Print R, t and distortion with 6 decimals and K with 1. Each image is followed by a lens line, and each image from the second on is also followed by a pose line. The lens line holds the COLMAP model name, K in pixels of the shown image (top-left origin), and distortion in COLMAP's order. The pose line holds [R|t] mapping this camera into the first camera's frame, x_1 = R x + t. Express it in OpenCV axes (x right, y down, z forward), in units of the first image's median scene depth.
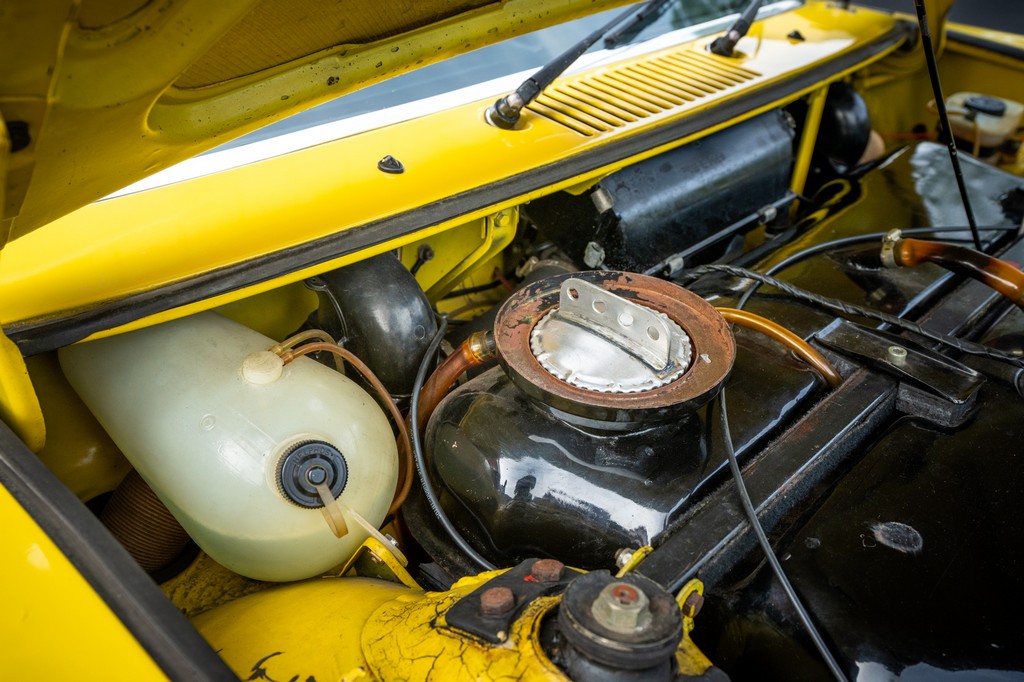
lens RADIAL K [[868.4, 0, 515.2], [0, 868.4, 342.9], [0, 0, 1]] dist [0.053372, 0.010431]
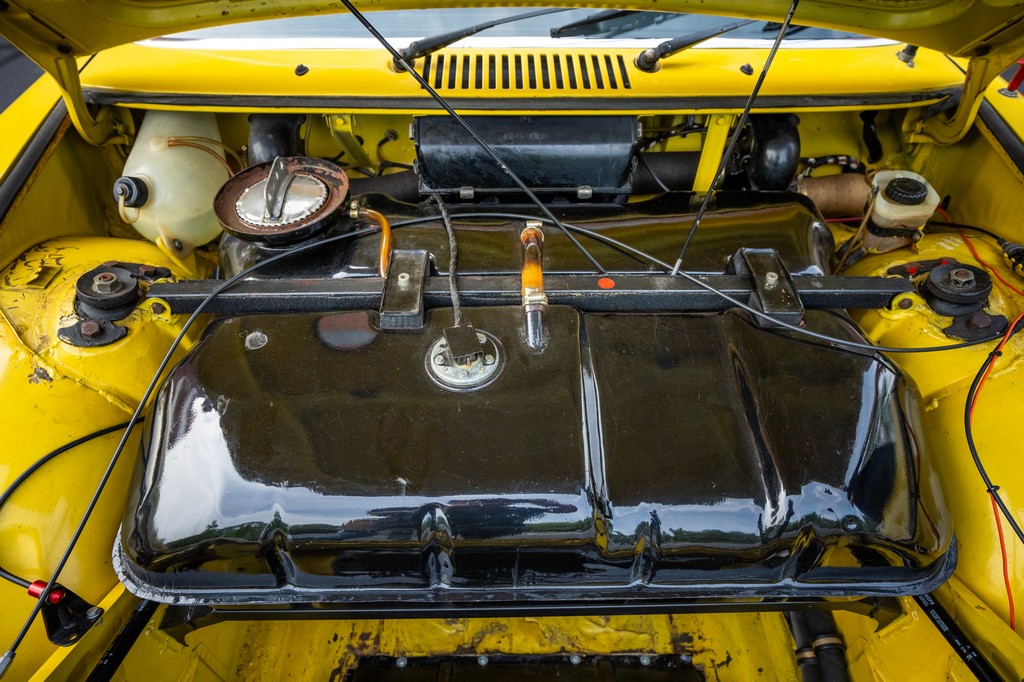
lens RADIAL K [[653.4, 0, 505.5], [0, 653.4, 344.0], [0, 0, 1]] dist [-0.001919, 0.002127]
pose [[0.708701, 0.486535, -0.510908, 0.967284], [-0.367813, 0.872767, 0.320923, -0.259516], [0.602044, -0.039520, 0.797485, 0.145402]]
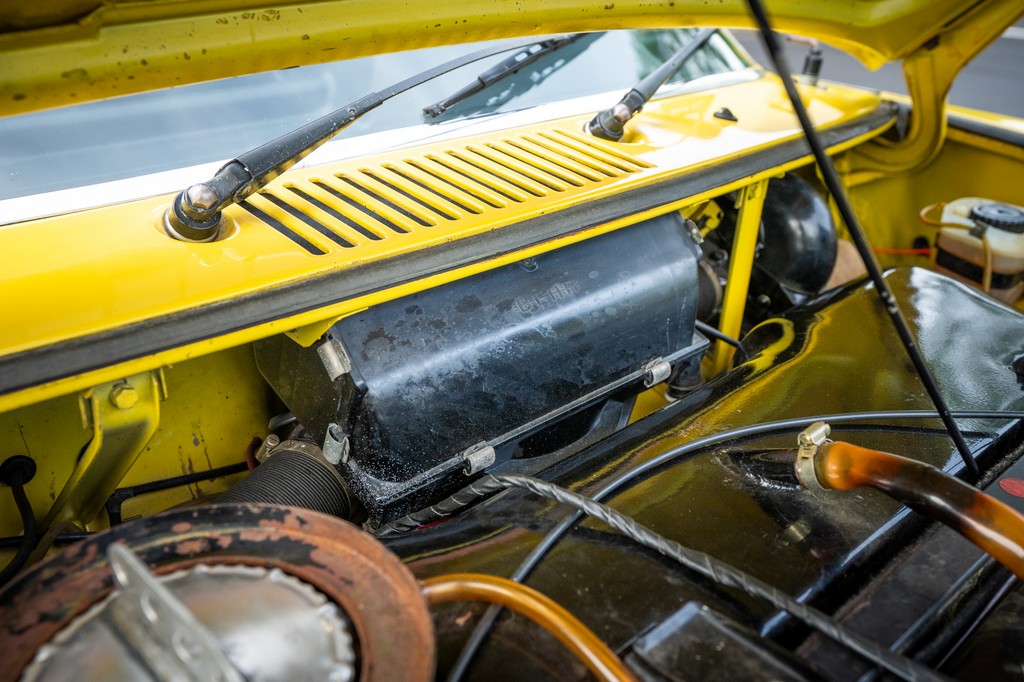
lens RADIAL K [[952.4, 0, 509.9], [0, 952.4, 343.1], [0, 0, 1]] dist [0.063879, 0.000000]
pose [[0.999469, 0.023368, -0.022693, 0.227638], [-0.025767, 0.993380, -0.111951, -0.100676], [0.019927, 0.112477, 0.993455, 0.334005]]
